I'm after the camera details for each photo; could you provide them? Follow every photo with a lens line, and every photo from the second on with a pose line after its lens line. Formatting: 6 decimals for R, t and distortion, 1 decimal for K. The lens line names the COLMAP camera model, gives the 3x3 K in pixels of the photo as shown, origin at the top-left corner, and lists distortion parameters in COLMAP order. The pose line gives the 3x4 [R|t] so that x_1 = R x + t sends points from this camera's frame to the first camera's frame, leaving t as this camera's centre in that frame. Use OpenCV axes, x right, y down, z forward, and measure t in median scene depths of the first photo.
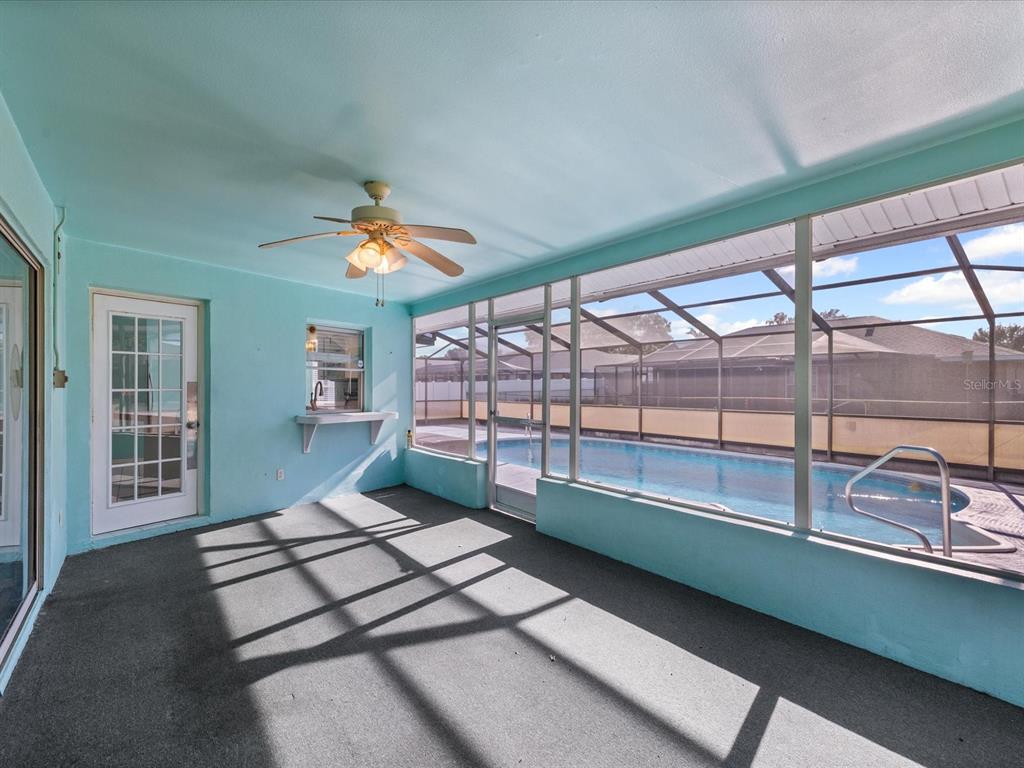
lens RADIAL K [[493.9, 0, 507.5], [0, 493.9, 385.0], [0, 0, 1]] dist [0.002007, 0.000882]
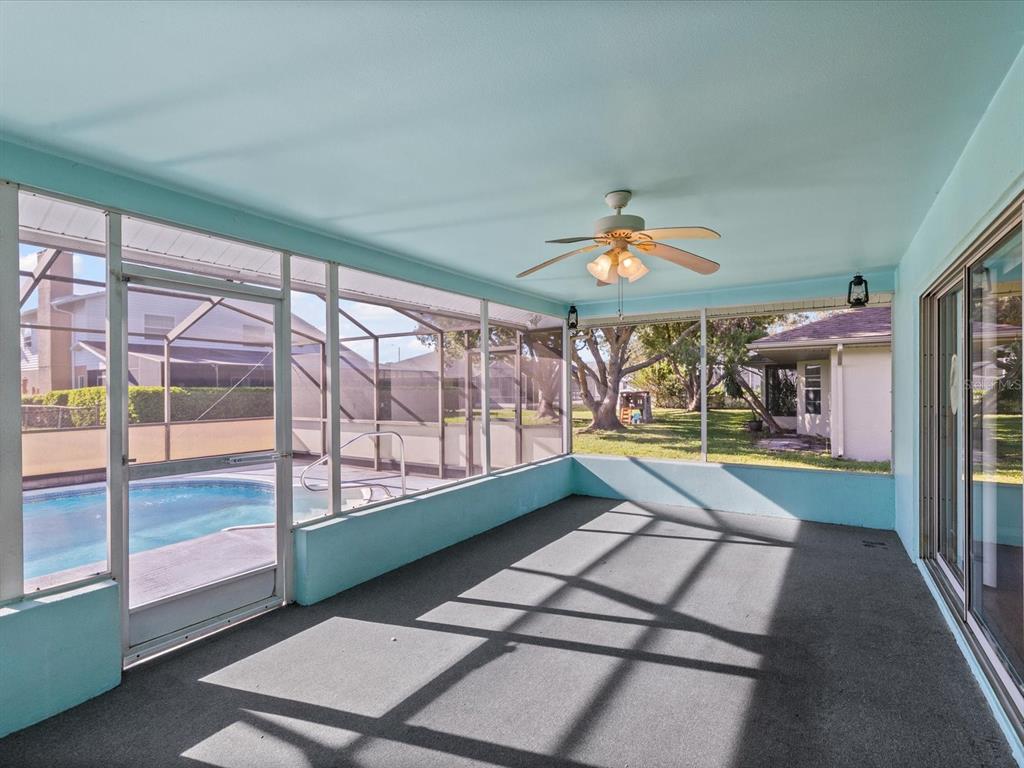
lens RADIAL K [[517.2, 0, 504.5], [0, 517.2, 382.8], [0, 0, 1]] dist [0.002048, 0.000852]
pose [[-0.363265, 0.016142, 0.931546, -0.771308], [0.002988, 0.999865, -0.016161, -0.008343], [-0.931681, -0.003087, -0.363264, 1.067065]]
